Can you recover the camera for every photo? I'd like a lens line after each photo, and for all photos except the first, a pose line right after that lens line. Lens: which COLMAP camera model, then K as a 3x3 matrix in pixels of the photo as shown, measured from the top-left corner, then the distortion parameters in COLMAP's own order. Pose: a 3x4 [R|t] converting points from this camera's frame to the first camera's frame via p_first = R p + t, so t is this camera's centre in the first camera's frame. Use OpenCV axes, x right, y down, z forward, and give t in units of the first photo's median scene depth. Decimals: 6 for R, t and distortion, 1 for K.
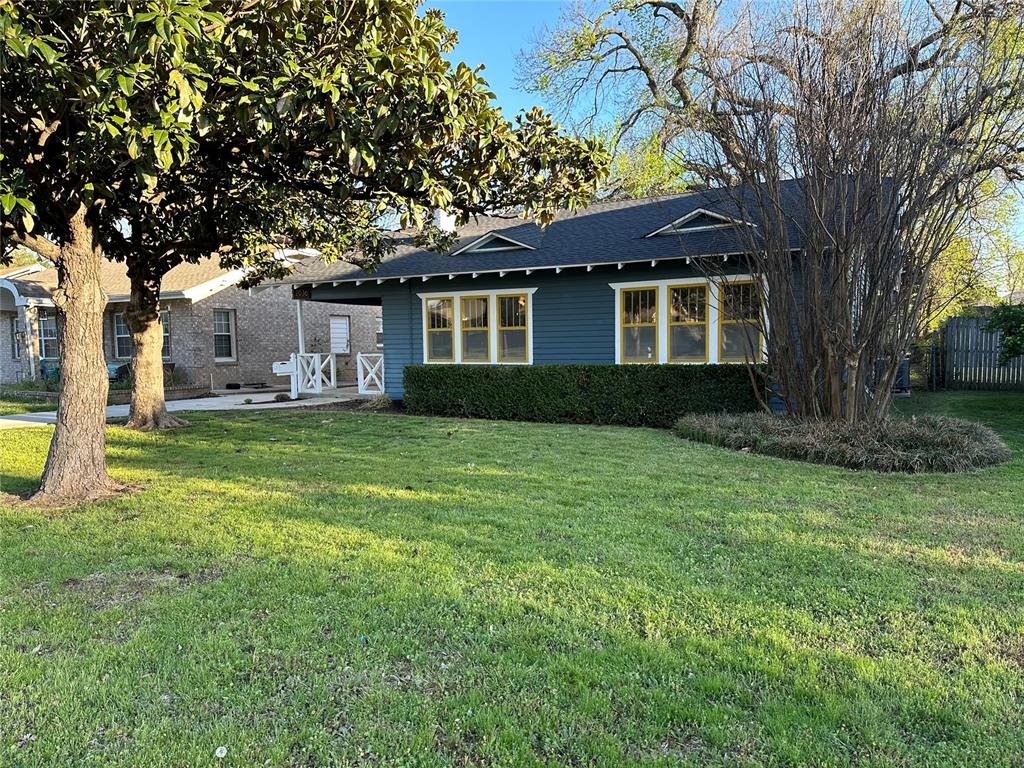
lens RADIAL K [[597.4, 0, 512.0], [0, 597.4, 384.0], [0, 0, 1]] dist [0.071548, -0.075043]
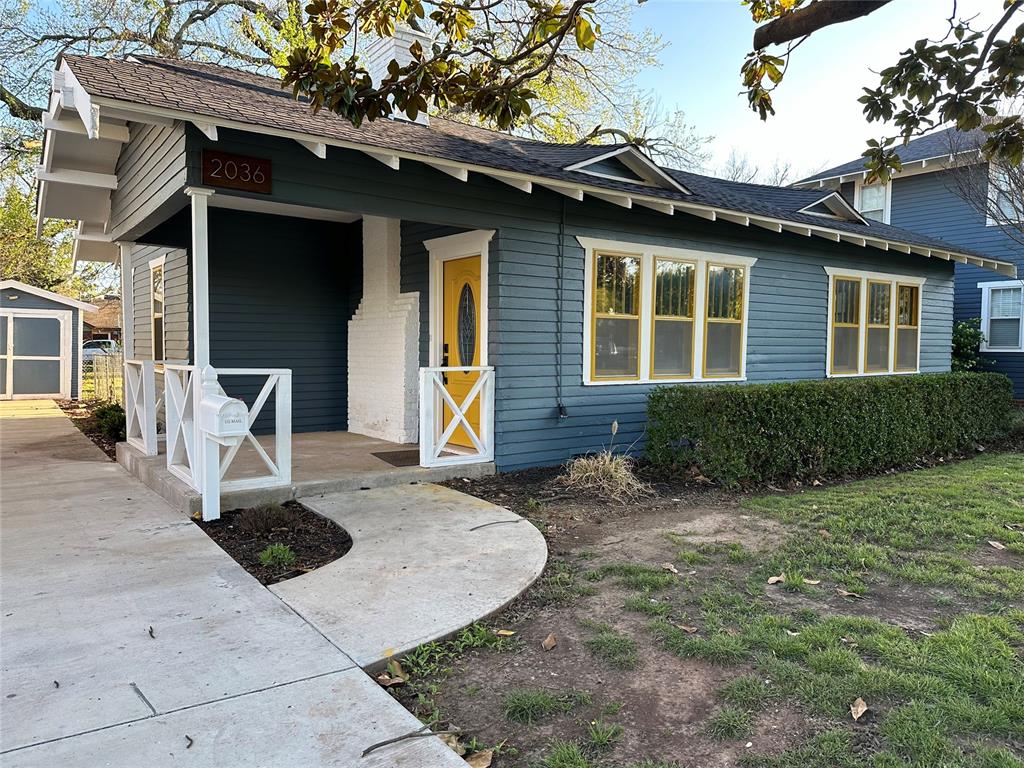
lens RADIAL K [[726.6, 0, 512.0], [0, 726.6, 384.0], [0, 0, 1]] dist [0.072095, -0.067179]
pose [[0.457180, -0.030508, 0.888851, -0.802936], [0.043432, 0.998985, 0.011949, -0.052274], [-0.888313, 0.033142, 0.458041, 0.930416]]
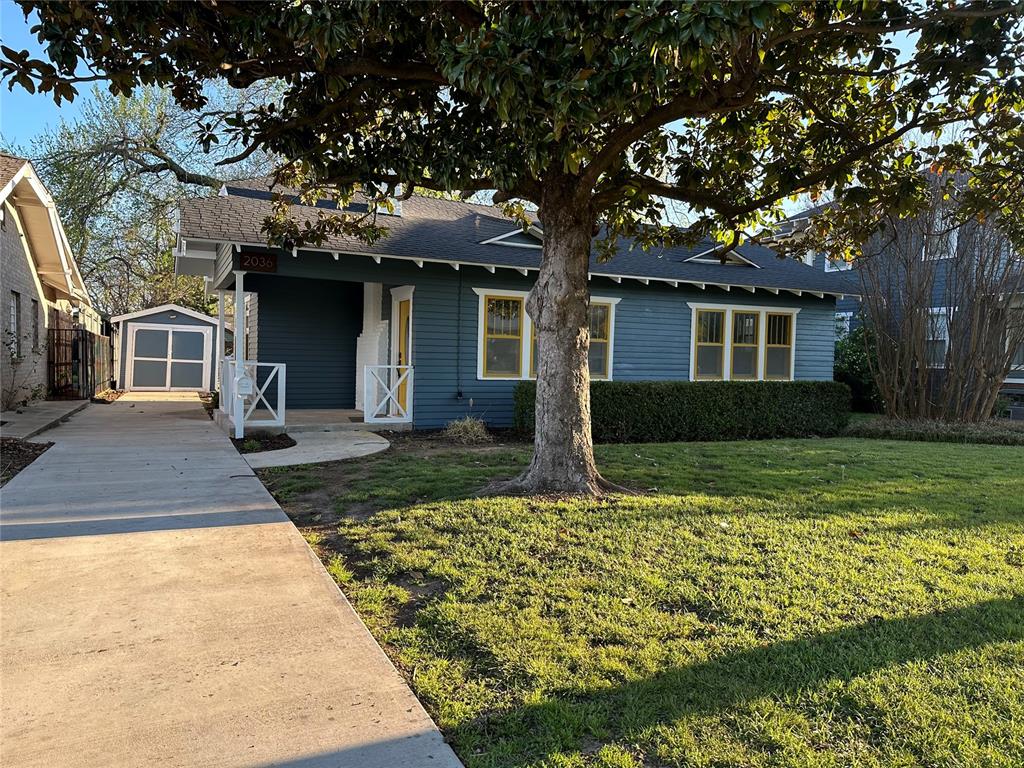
lens RADIAL K [[729.0, 0, 512.0], [0, 729.0, 384.0], [0, 0, 1]] dist [0.110931, -0.168890]
pose [[0.607387, -0.001306, 0.794405, -1.003983], [0.019482, 0.999722, -0.013252, -0.018410], [-0.794167, 0.023525, 0.607243, 0.483638]]
